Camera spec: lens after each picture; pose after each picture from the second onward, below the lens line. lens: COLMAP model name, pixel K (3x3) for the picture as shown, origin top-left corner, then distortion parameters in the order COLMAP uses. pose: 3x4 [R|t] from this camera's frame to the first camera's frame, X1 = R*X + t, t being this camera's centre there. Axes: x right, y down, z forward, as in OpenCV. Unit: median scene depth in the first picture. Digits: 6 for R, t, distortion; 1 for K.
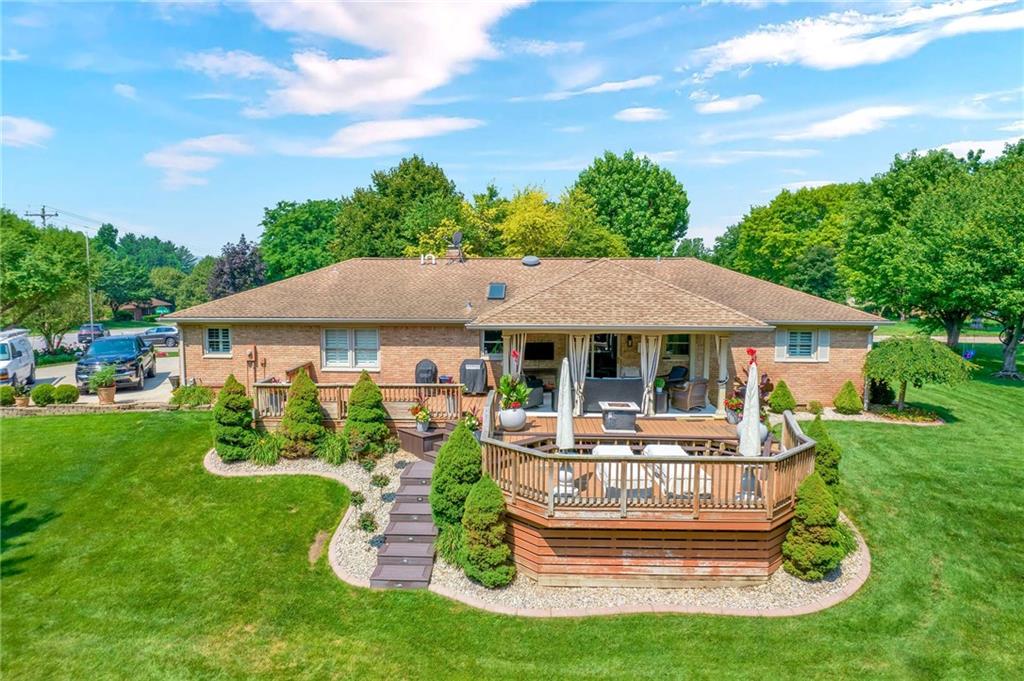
lens RADIAL K [[653.0, 0, 512.5], [0, 653.0, 339.5], [0, 0, 1]] dist [-0.070814, 0.062544]
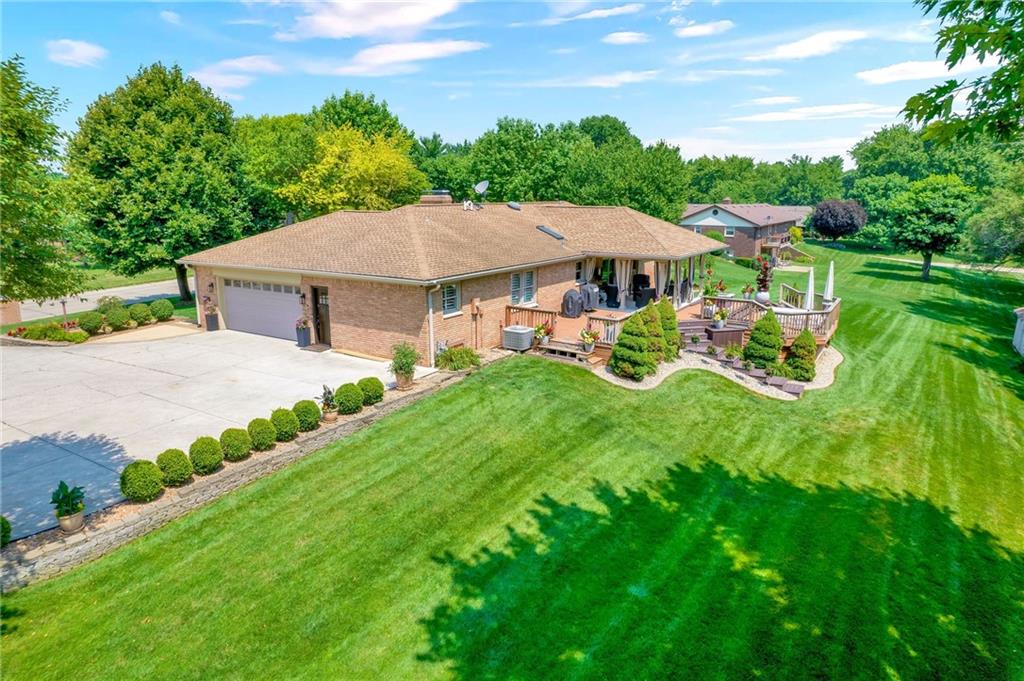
lens RADIAL K [[653.0, 0, 510.9], [0, 653.0, 345.3], [0, 0, 1]] dist [-0.070814, 0.062544]
pose [[0.508803, -0.195021, 0.838503, -1.243452], [0.079161, 0.980475, 0.180006, -0.097874], [-0.857236, -0.025211, 0.514307, 0.427521]]
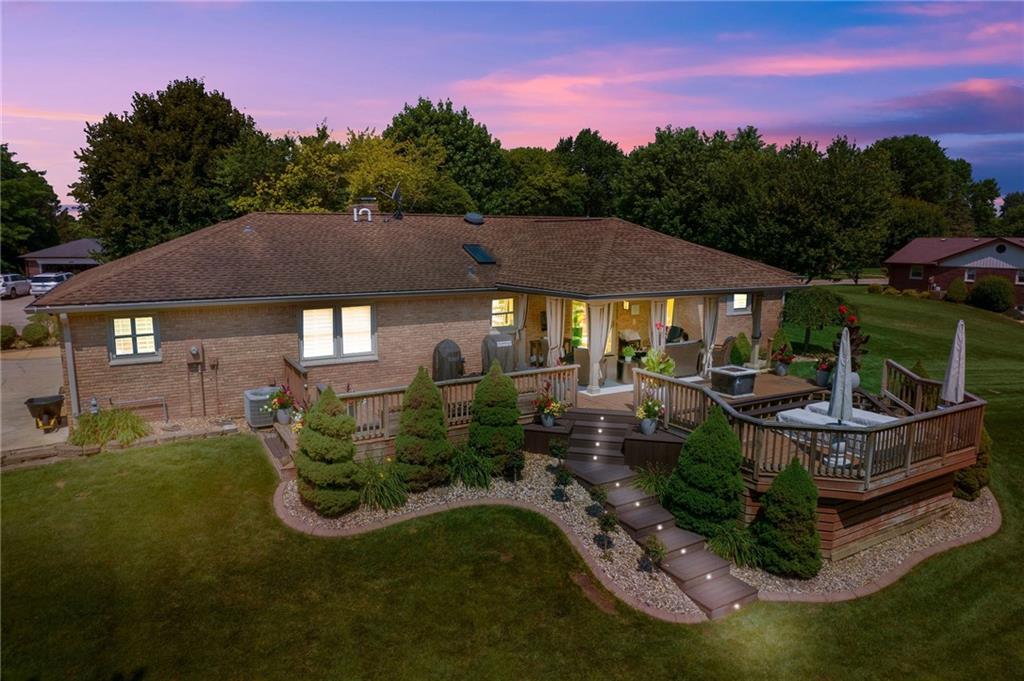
lens RADIAL K [[653.0, 0, 512.0], [0, 653.0, 342.7], [0, 0, 1]] dist [-0.070814, 0.062544]
pose [[0.846882, -0.084166, 0.525077, -0.475982], [0.046389, 0.995324, 0.084724, -0.029801], [-0.529753, -0.047393, 0.846827, 0.254763]]
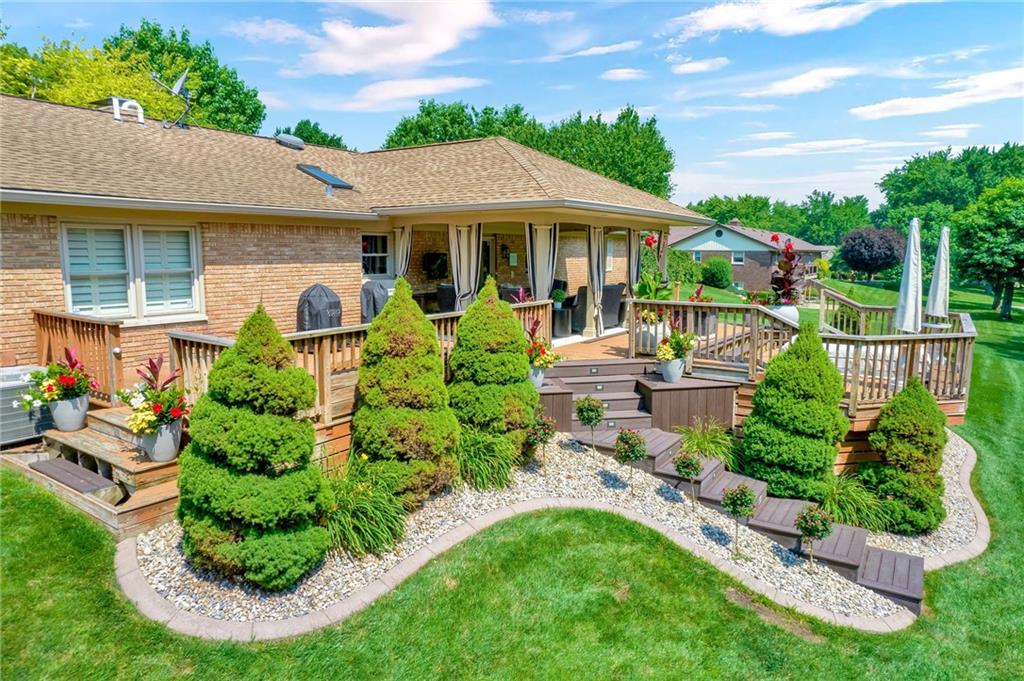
lens RADIAL K [[653.0, 0, 509.5], [0, 653.0, 342.5], [0, 0, 1]] dist [-0.070814, 0.062544]
pose [[0.534946, -0.118708, 0.836506, -0.480995], [0.076615, 0.992817, 0.091894, 0.039470], [-0.841406, 0.014930, 0.540198, 0.562437]]
